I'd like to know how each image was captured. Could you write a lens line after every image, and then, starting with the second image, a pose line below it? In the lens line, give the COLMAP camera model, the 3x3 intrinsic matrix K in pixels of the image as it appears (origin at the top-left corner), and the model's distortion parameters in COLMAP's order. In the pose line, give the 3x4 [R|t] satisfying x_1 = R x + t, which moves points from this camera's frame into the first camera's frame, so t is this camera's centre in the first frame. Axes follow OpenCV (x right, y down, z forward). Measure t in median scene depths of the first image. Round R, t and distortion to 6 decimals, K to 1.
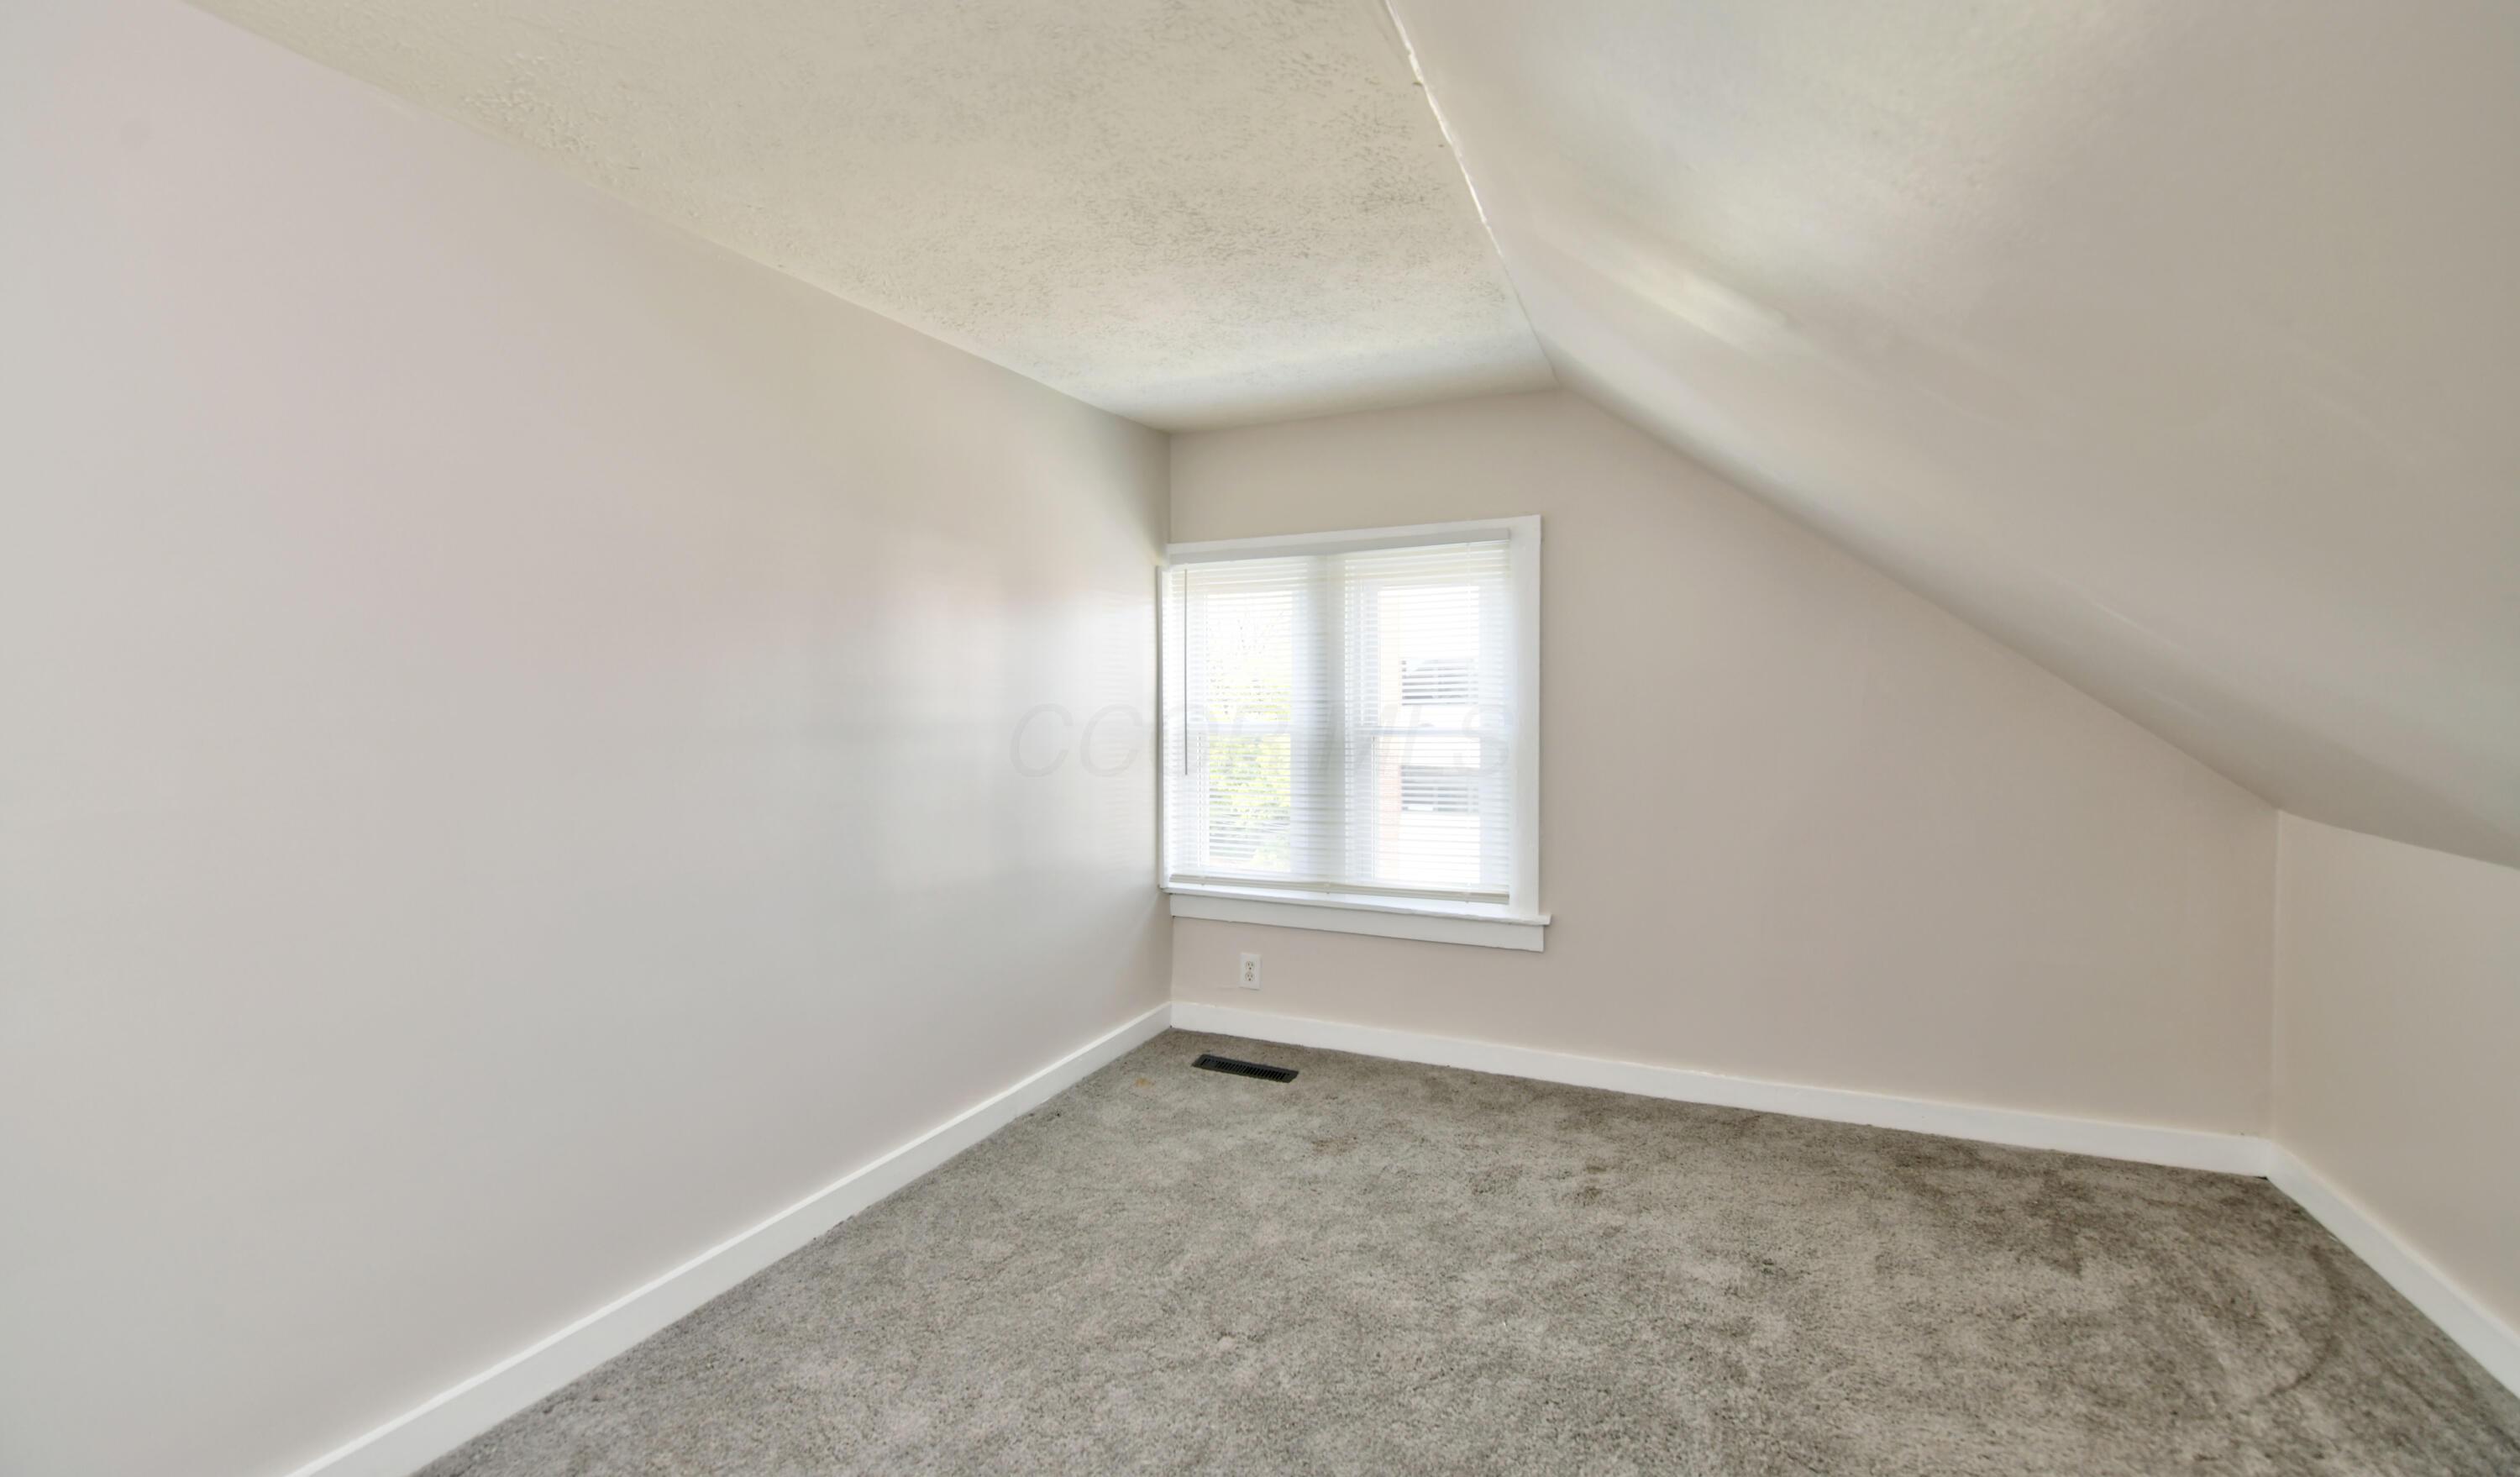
lens RADIAL K [[1010.3, 0, 1260.0], [0, 1010.3, 738.5], [0, 0, 1]] dist [-0.000137, -0.007561]
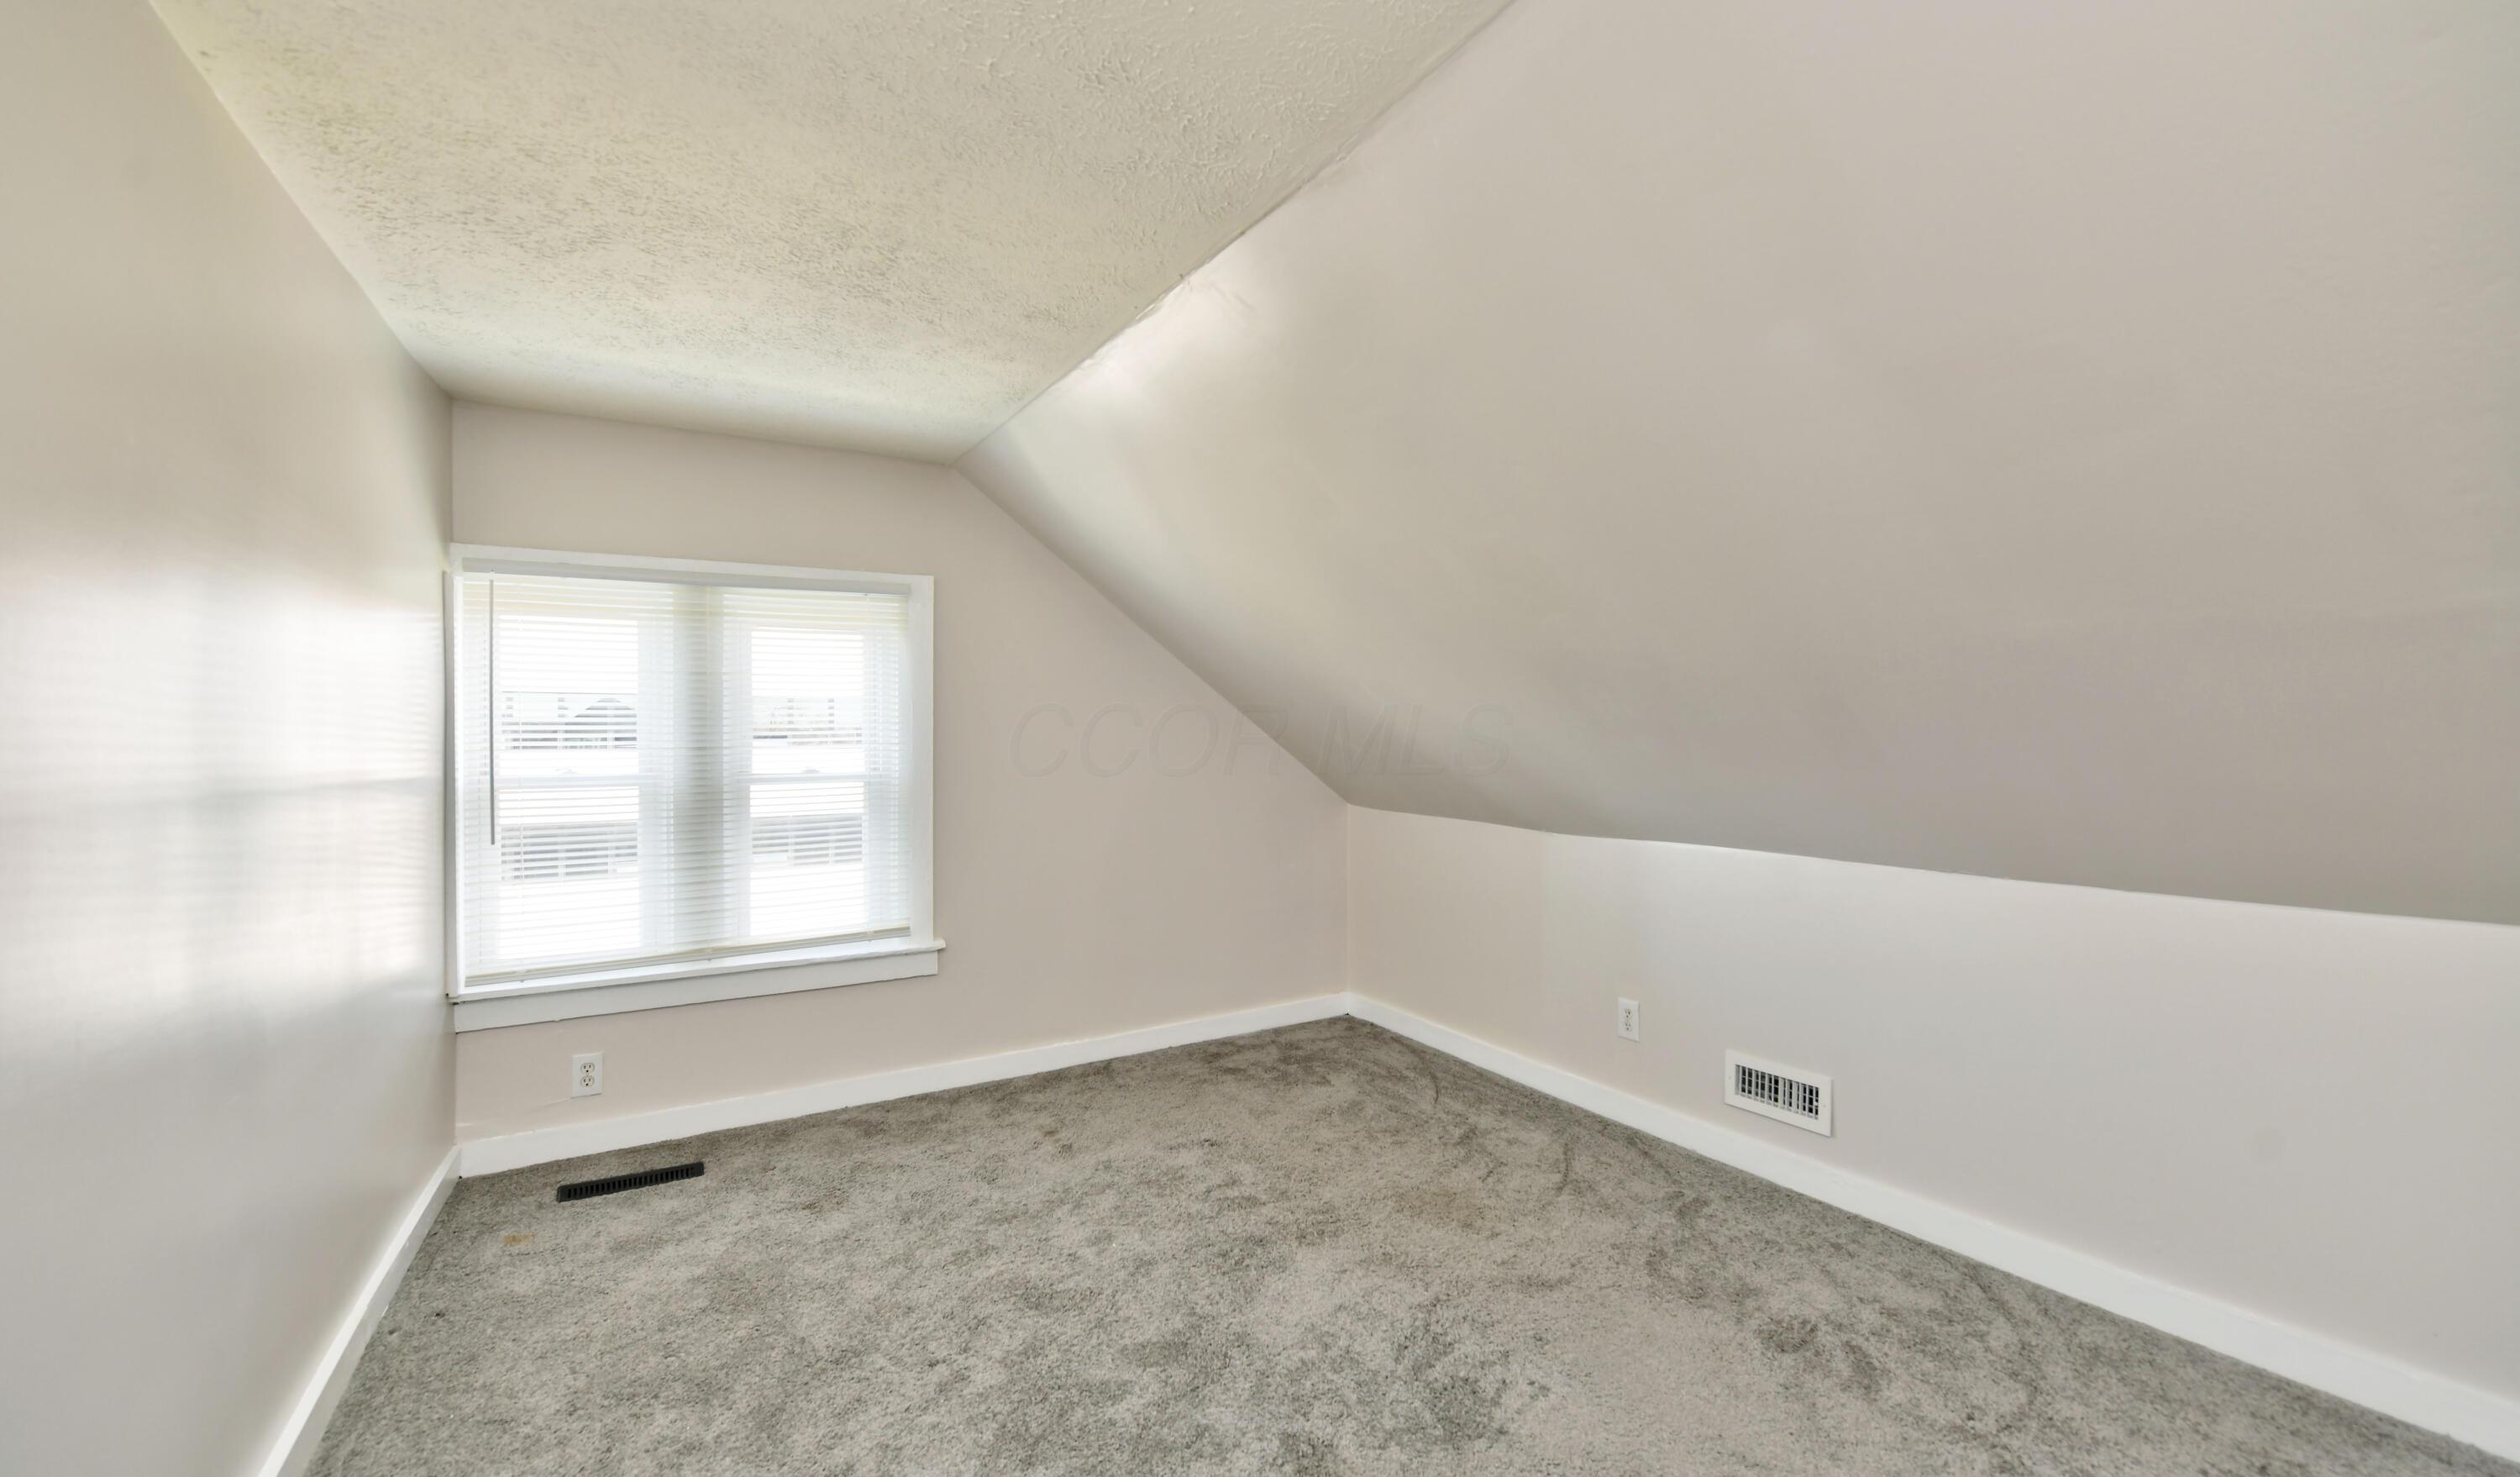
lens RADIAL K [[998.7, 0, 1262.3], [0, 998.7, 785.4], [0, 0, 1]] dist [-0.000791, -0.000175]
pose [[0.574154, -0.038457, 0.817843, -0.427837], [0.035703, 0.999122, 0.021916, -0.005695], [-0.817968, 0.016616, 0.575023, 0.087424]]
